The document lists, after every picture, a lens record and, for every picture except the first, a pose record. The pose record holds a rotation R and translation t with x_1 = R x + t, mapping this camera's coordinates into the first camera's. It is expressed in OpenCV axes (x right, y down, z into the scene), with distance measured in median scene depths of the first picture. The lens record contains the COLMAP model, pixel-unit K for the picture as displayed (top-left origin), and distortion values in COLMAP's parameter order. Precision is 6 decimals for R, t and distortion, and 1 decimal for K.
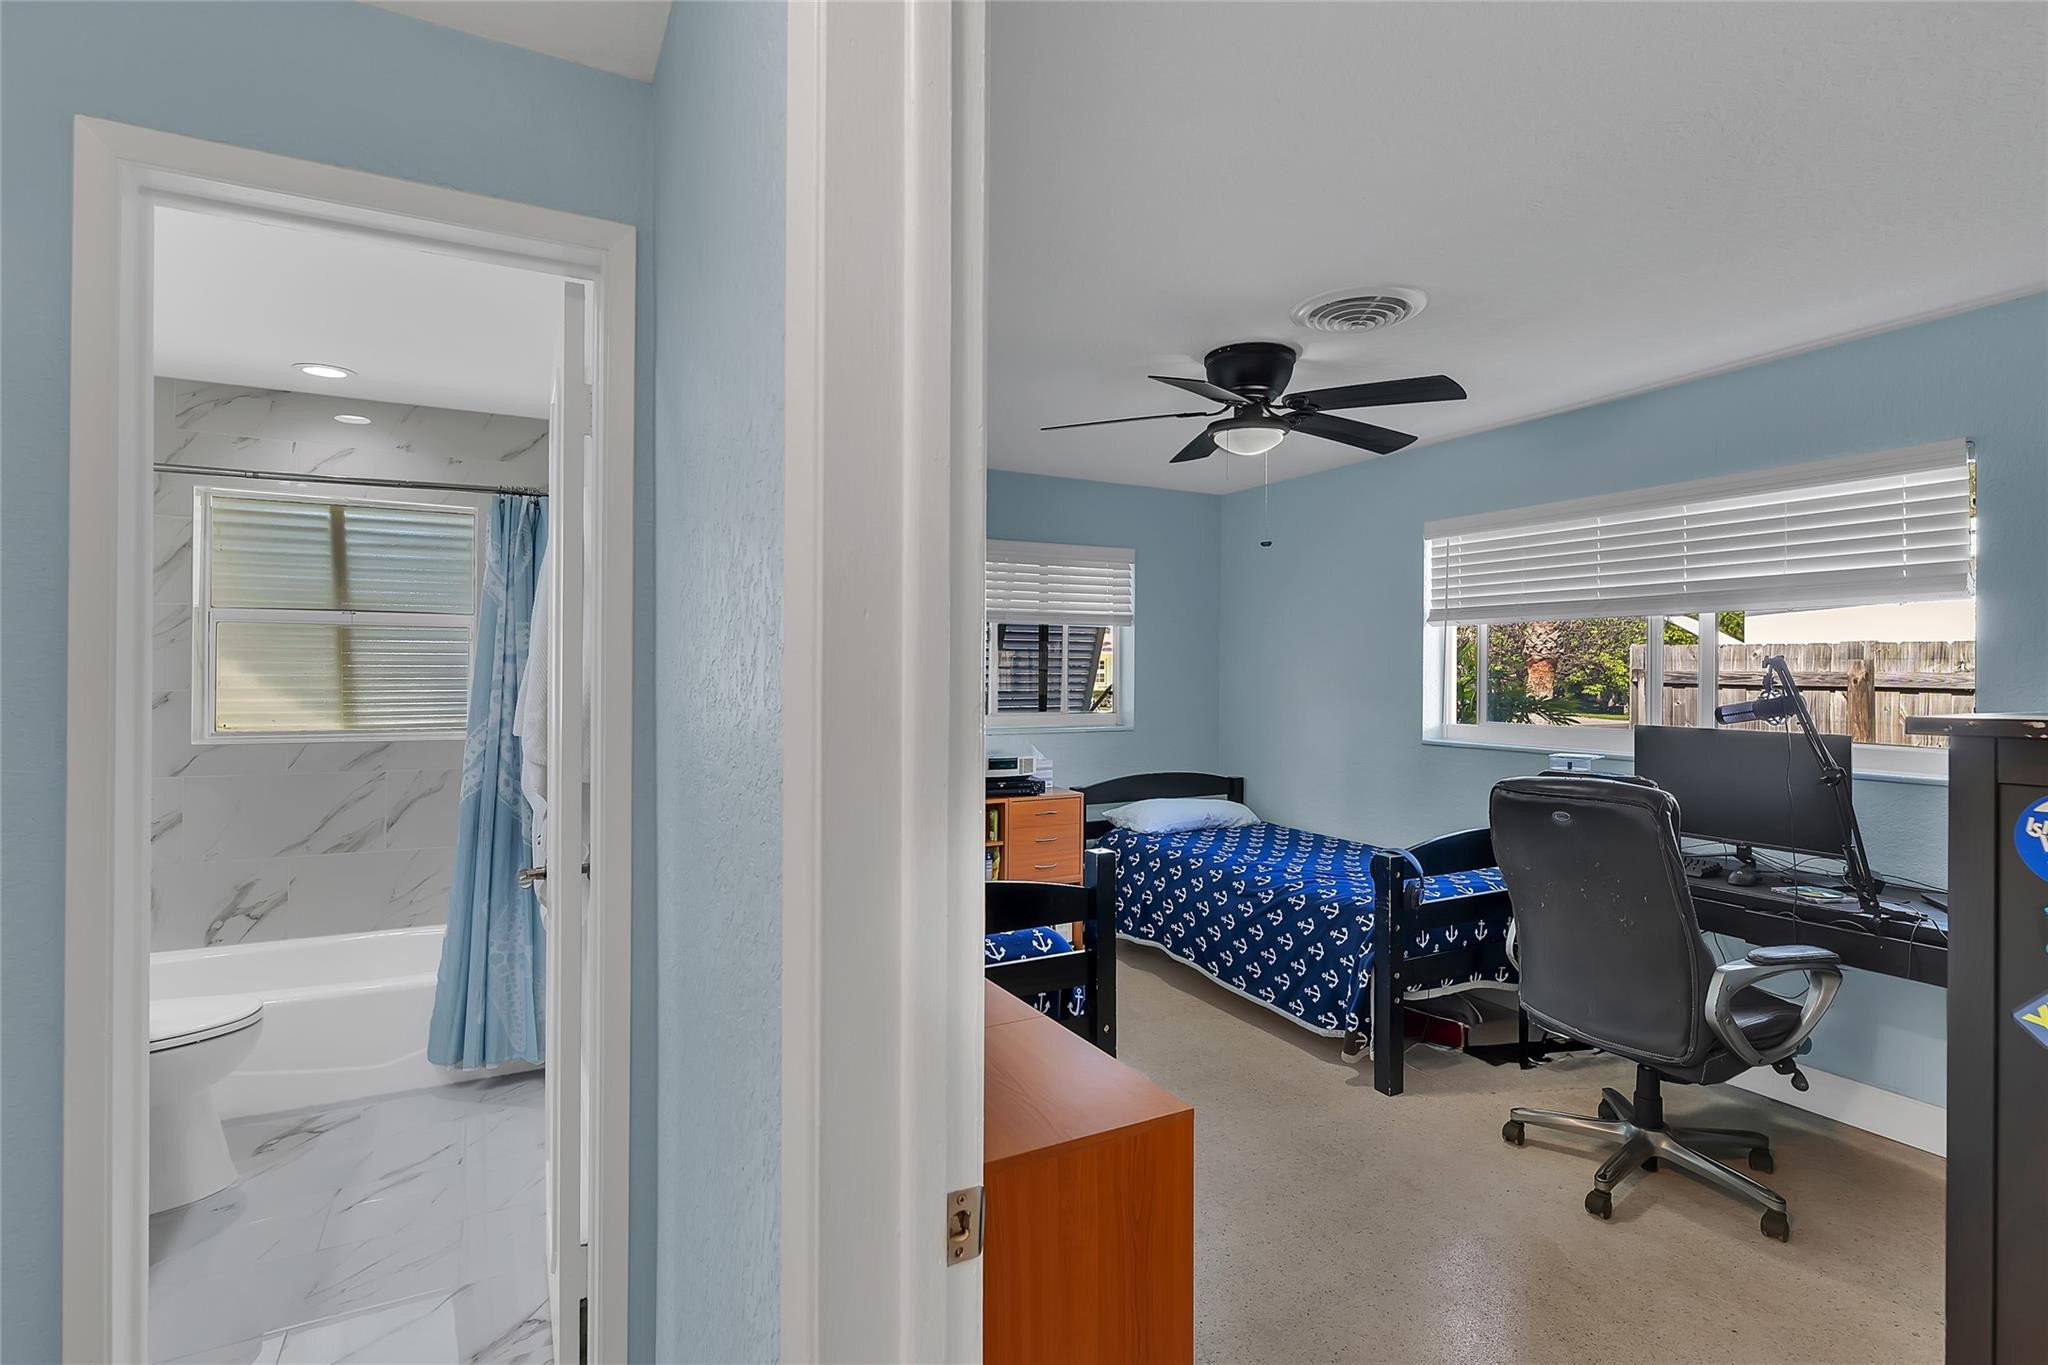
lens RADIAL K [[974.4, 0, 1027.2], [0, 974.4, 666.1], [0, 0, 1]] dist [-0.001125, 0.000249]
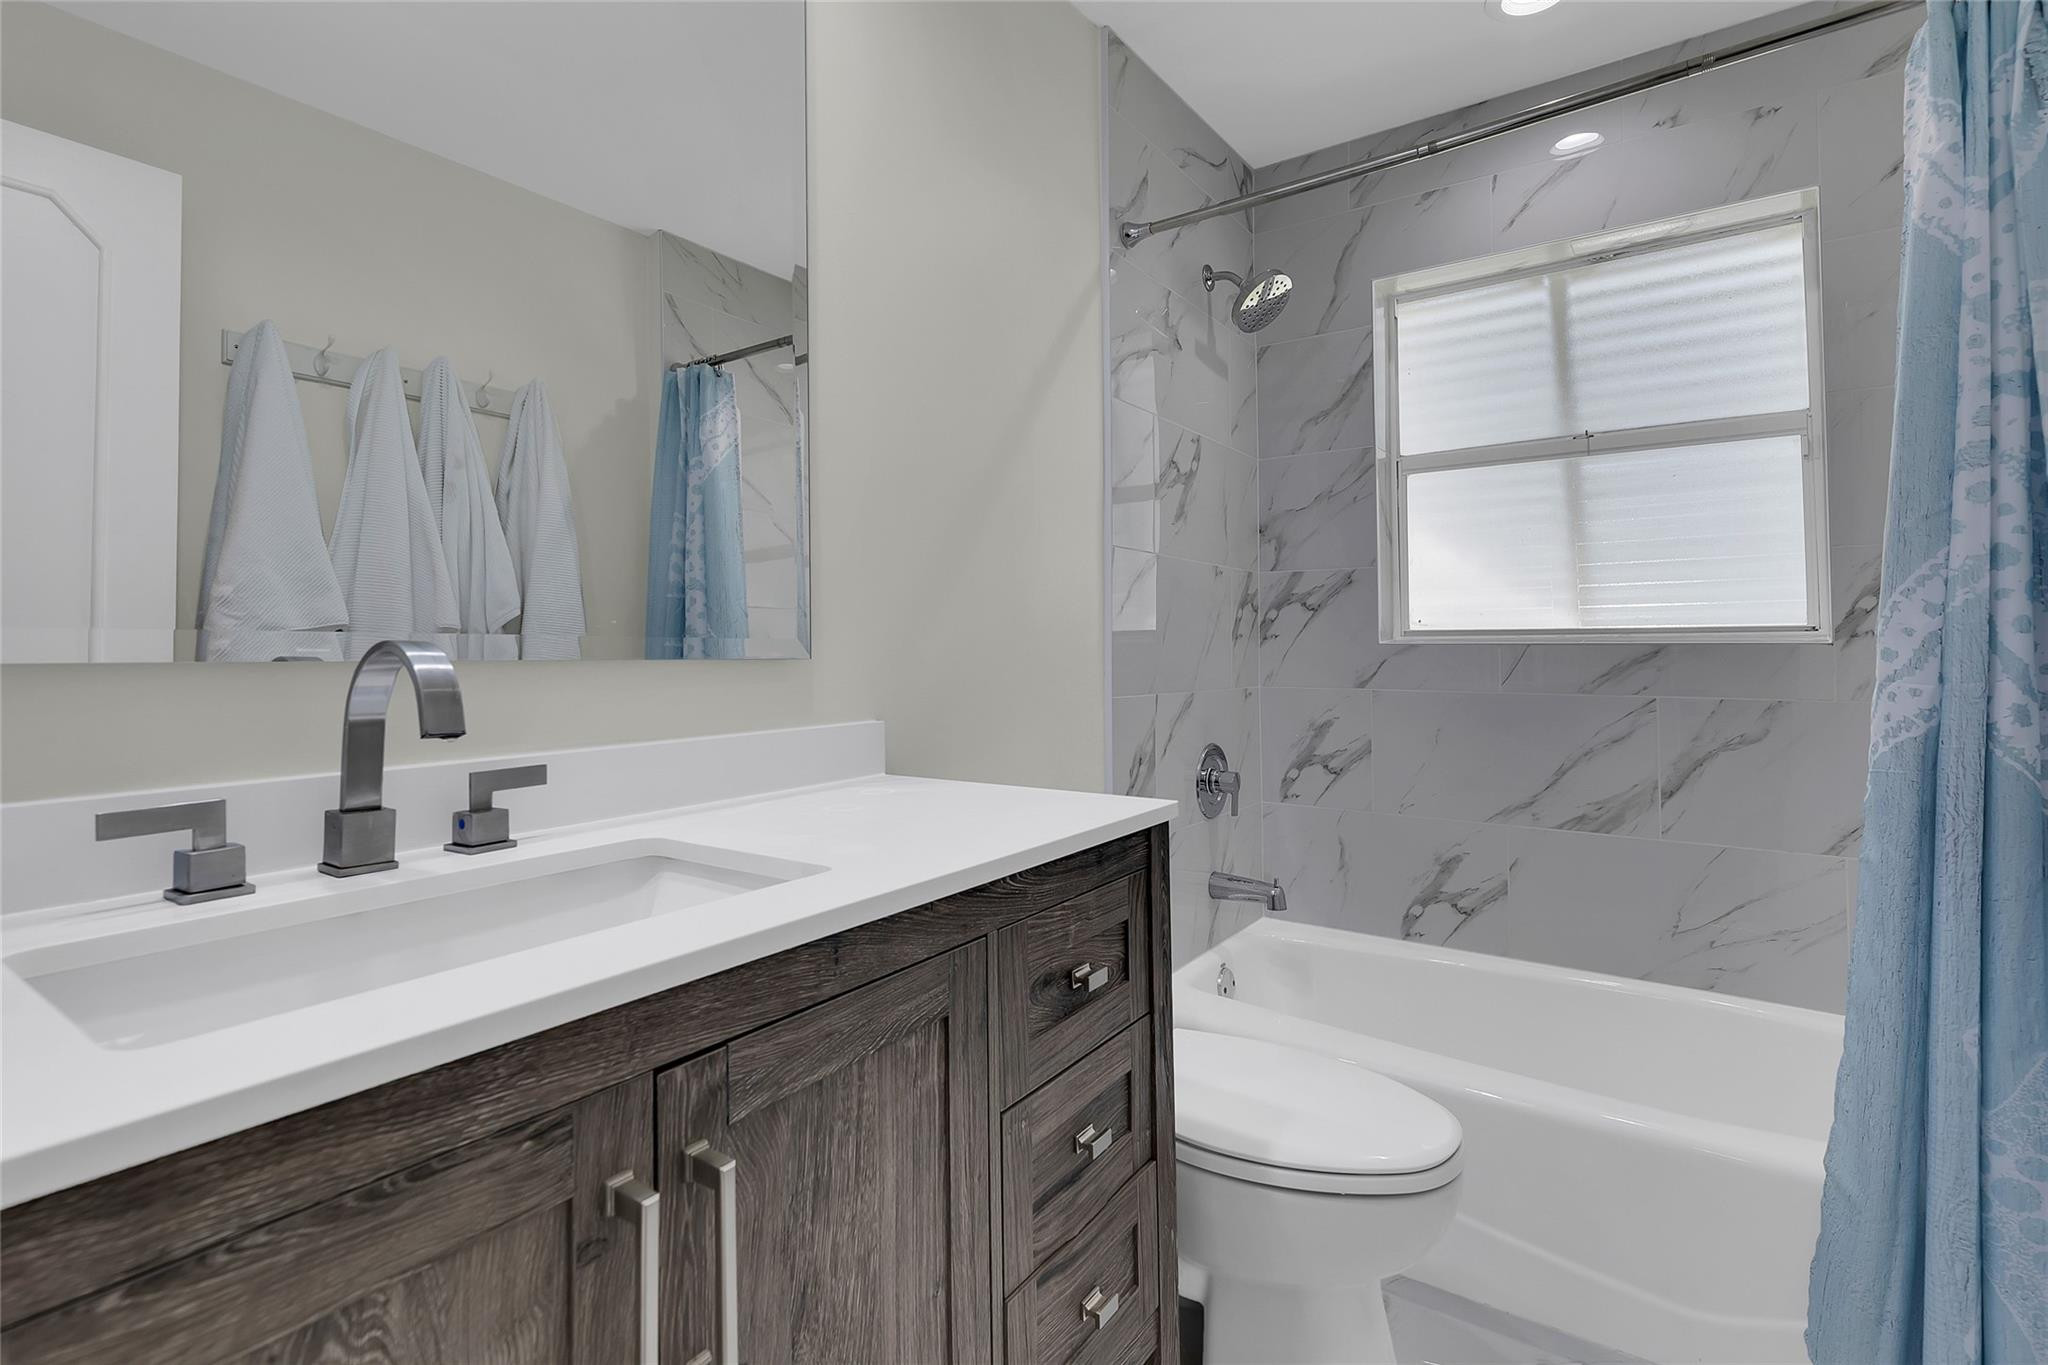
lens RADIAL K [[974.4, 0, 1022.0], [0, 974.4, 616.8], [0, 0, 1]] dist [-0.001125, 0.000249]
pose [[0.441470, -0.039944, -0.896387, -0.341198], [0.011192, 0.999176, -0.039012, 0.085728], [0.897206, 0.007191, 0.441553, 0.459081]]
